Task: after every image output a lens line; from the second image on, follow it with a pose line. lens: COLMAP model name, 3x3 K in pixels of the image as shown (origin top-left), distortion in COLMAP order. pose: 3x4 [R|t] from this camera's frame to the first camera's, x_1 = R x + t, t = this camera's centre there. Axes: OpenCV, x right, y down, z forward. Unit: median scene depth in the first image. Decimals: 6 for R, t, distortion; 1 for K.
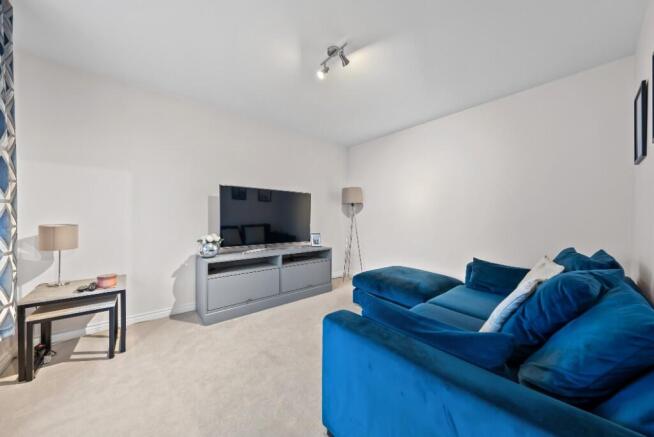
lens RADIAL K [[223.2, 0, 329.3], [0, 223.2, 219.4], [0, 0, 1]] dist [-0.000099, -0.000134]
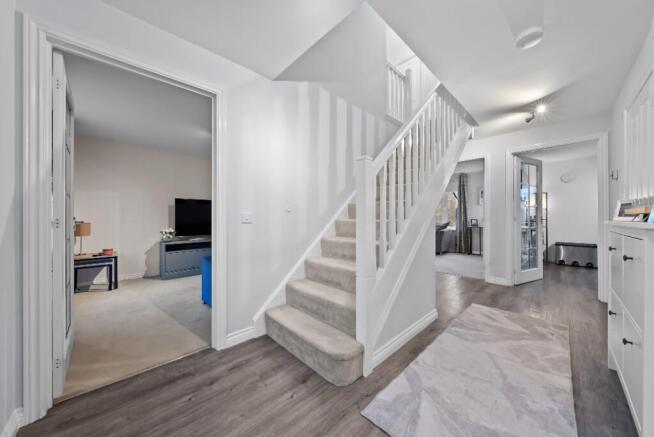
lens RADIAL K [[223.2, 0, 324.1], [0, 223.2, 216.5], [0, 0, 1]] dist [-0.000099, -0.000134]
pose [[0.999464, -0.004606, 0.032410, 0.657612], [0.004639, 0.999989, -0.000948, -0.015834], [-0.032406, 0.001098, 0.999474, -0.799556]]
